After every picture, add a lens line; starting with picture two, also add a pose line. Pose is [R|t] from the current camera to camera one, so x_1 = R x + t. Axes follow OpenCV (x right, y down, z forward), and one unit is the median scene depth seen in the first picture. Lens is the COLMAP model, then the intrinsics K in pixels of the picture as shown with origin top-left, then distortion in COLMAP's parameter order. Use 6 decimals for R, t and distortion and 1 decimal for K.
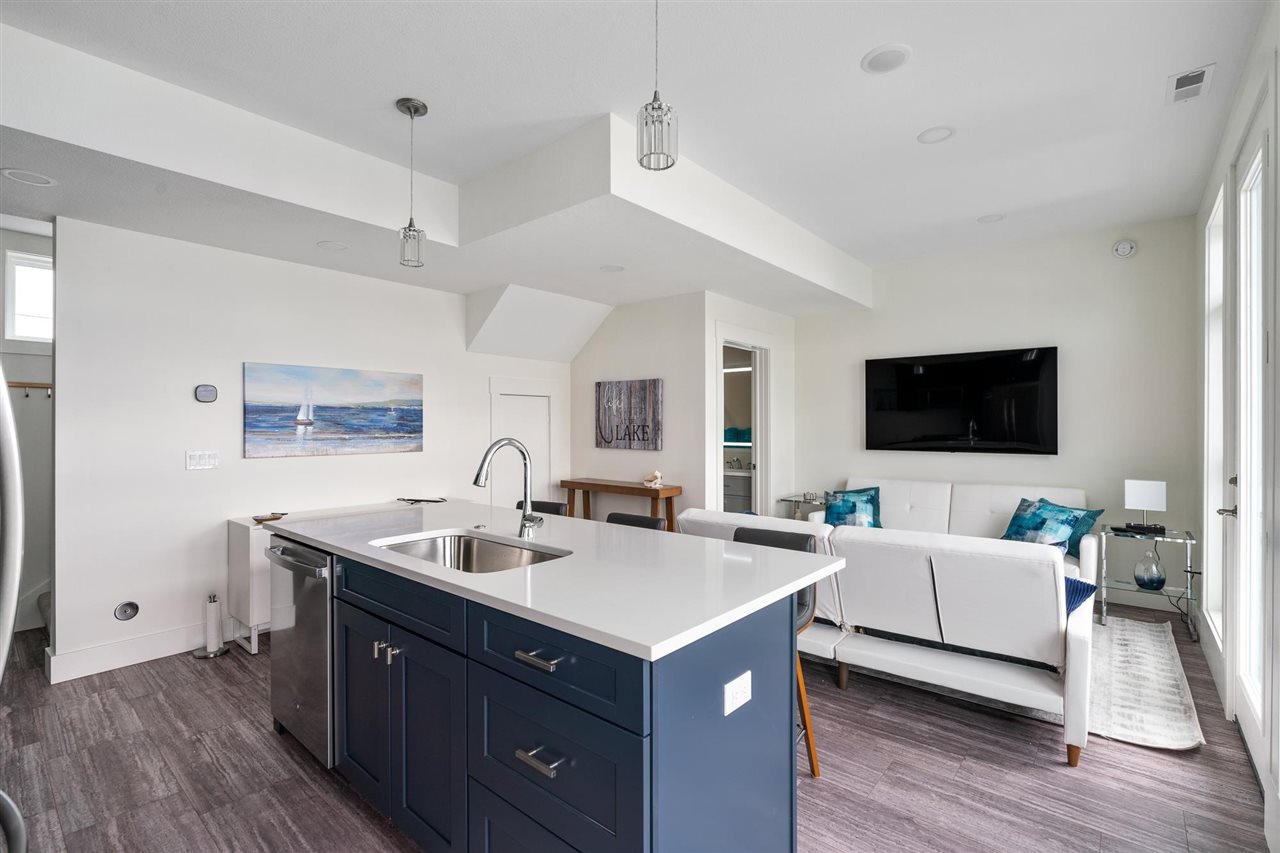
lens RADIAL K [[585.7, 0, 634.9], [0, 585.7, 423.2], [0, 0, 1]] dist [-0.002687, 0.000312]
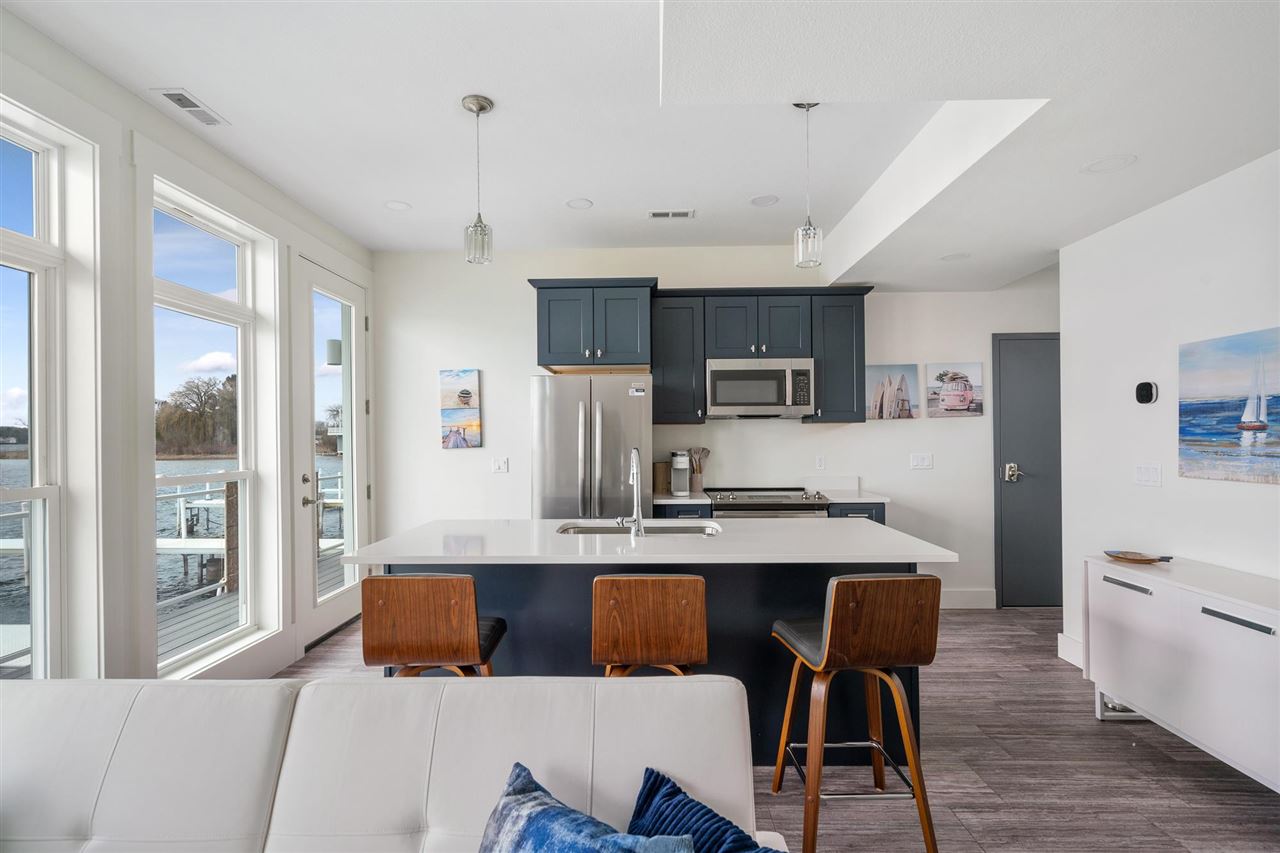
lens RADIAL K [[637.4, 0, 636.1], [0, 637.4, 431.9], [0, 0, 1]] dist [0.006381, 0.000671]
pose [[-0.780797, -0.000834, -0.624784, 0.293182], [0.008420, 0.999894, -0.011857, 0.006092], [0.624728, -0.014519, -0.780707, 0.978117]]
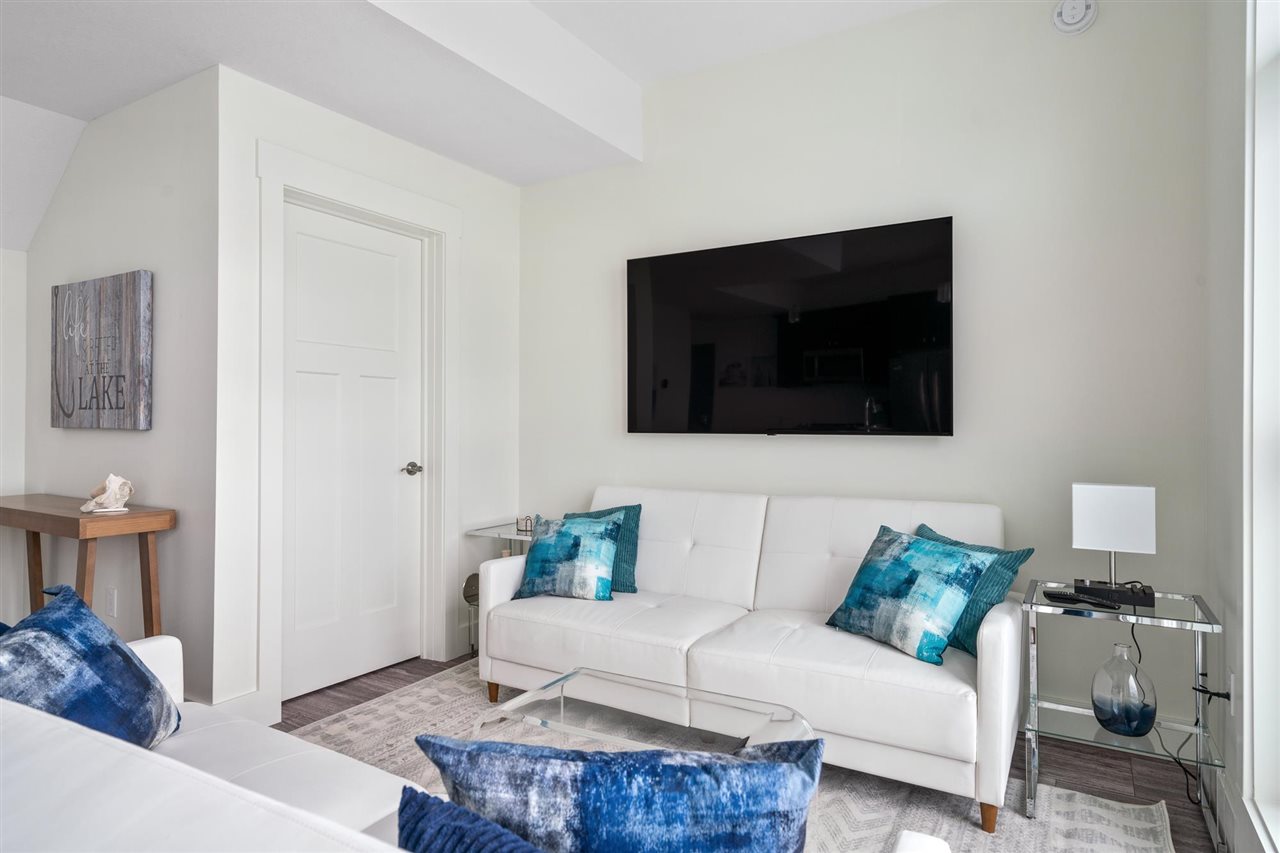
lens RADIAL K [[734.0, 0, 644.3], [0, 734.0, 418.5], [0, 0, 1]] dist [0.007068, 0.000581]
pose [[0.988114, 0.004509, 0.153657, 0.380528], [-0.003311, 0.999962, -0.008051, 0.046320], [-0.153688, 0.007447, 0.988091, 0.439018]]
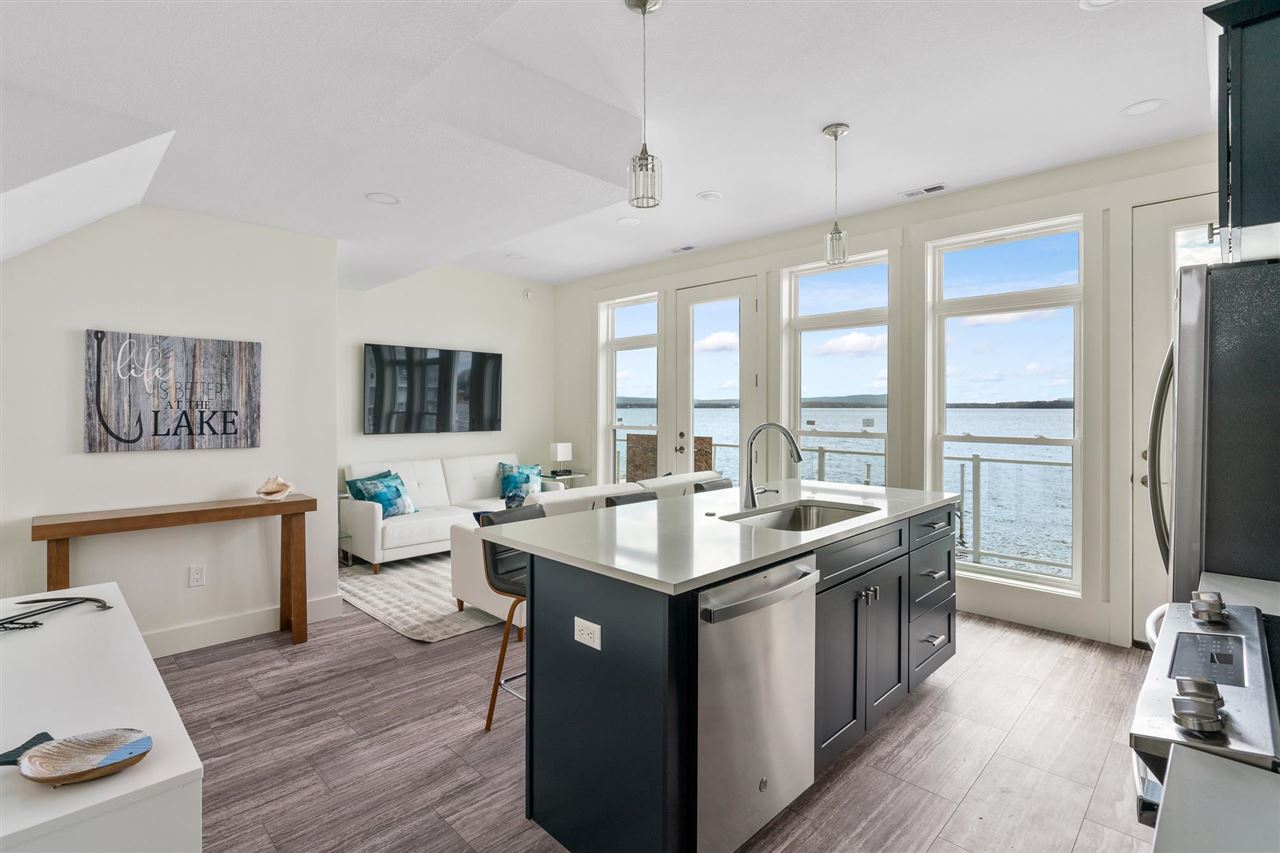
lens RADIAL K [[585.7, 0, 647.9], [0, 585.7, 417.9], [0, 0, 1]] dist [-0.002687, 0.000312]
pose [[0.077027, -0.016283, 0.996896, -0.689415], [-0.007144, 0.999832, 0.016883, -0.003305], [-0.997003, -0.008423, 0.076898, 0.562487]]
